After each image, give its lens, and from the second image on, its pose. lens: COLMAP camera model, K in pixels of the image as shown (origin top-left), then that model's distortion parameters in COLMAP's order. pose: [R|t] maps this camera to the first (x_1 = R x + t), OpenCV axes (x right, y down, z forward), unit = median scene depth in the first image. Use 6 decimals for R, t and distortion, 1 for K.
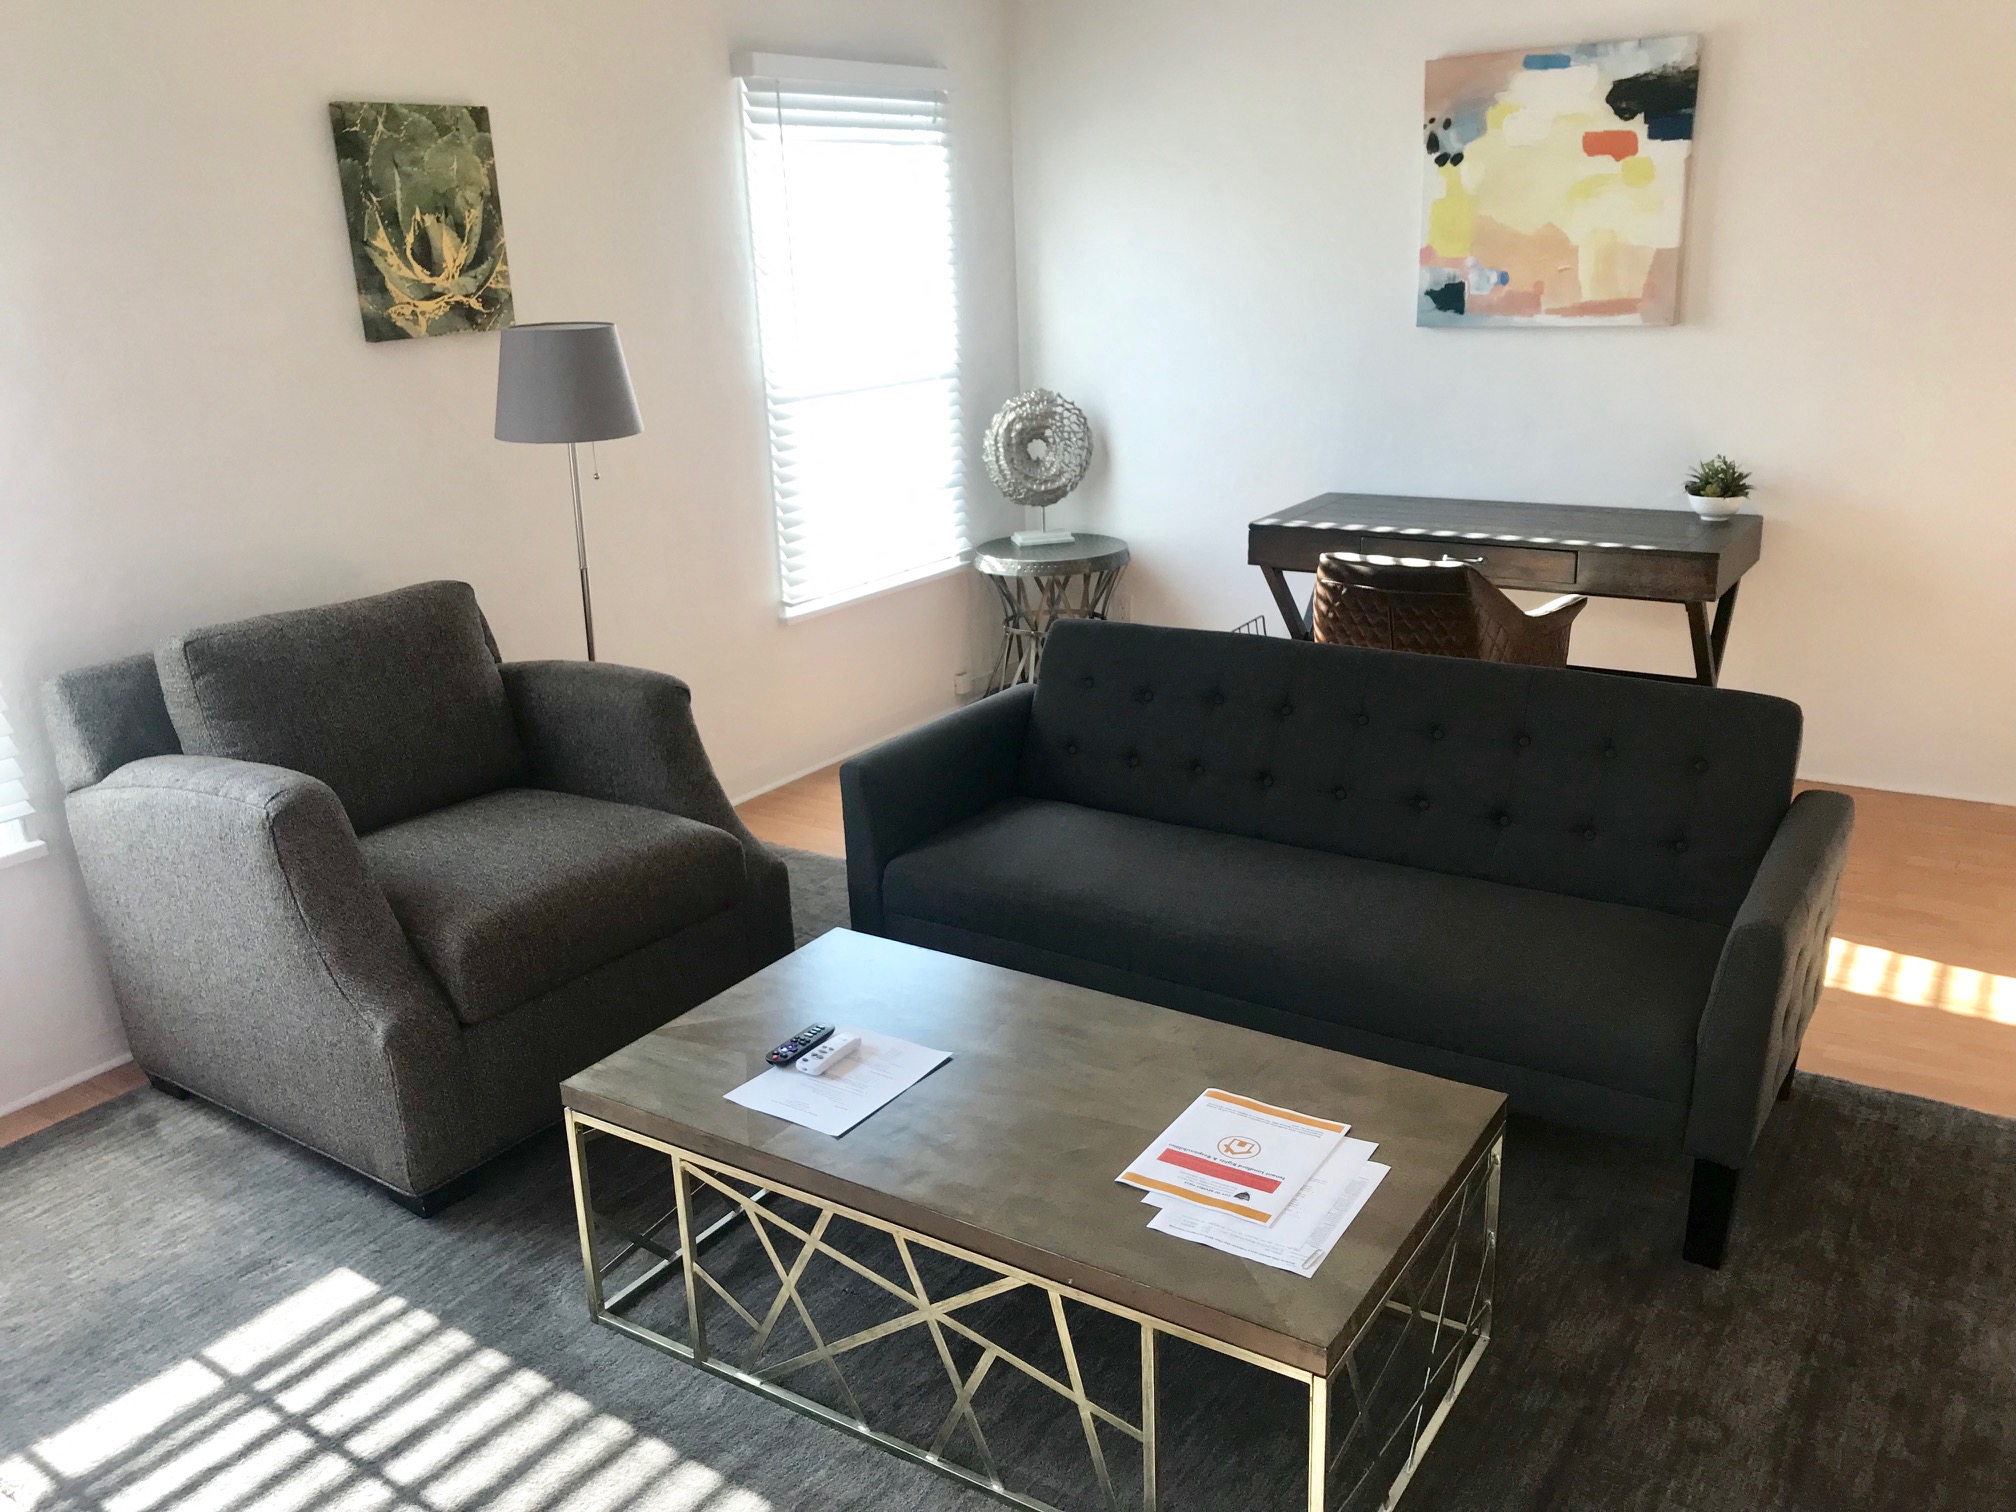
lens RADIAL K [[1651.2, 0, 1006.8], [0, 1651.2, 756.4], [0, 0, 1]] dist [0.034014, -0.033800]
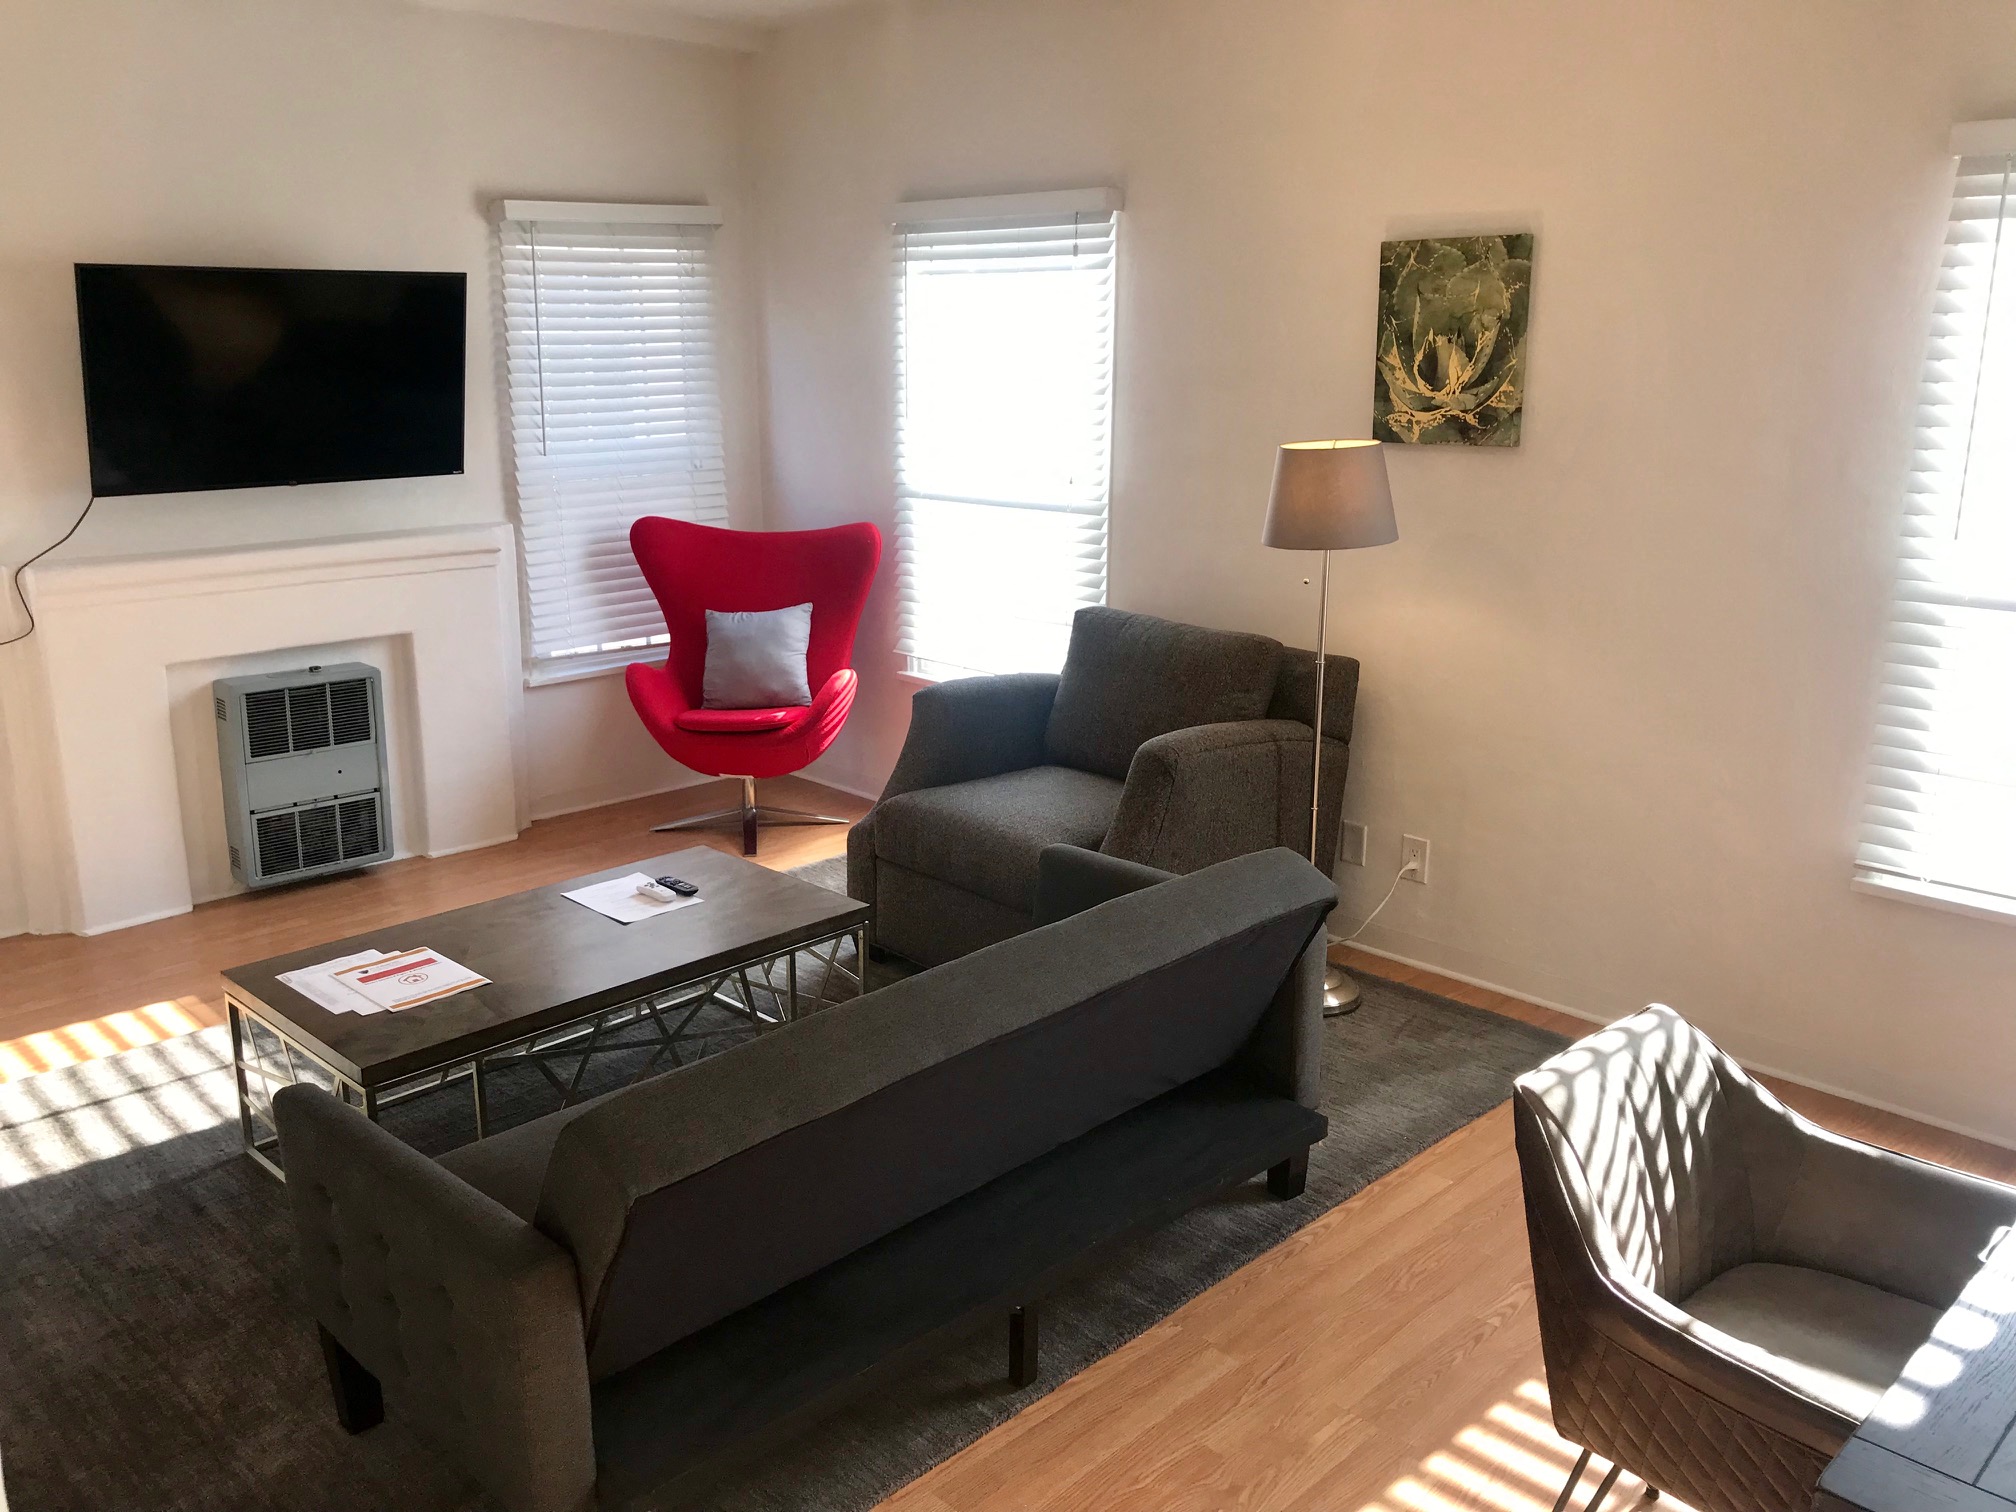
lens RADIAL K [[1651.2, 0, 999.9], [0, 1651.2, 759.9], [0, 0, 1]] dist [0.034014, -0.033800]
pose [[-0.174986, 0.264410, -0.948403, 0.816839], [-0.307397, 0.900441, 0.307755, -0.320737], [0.935354, 0.345388, -0.076286, 0.905304]]
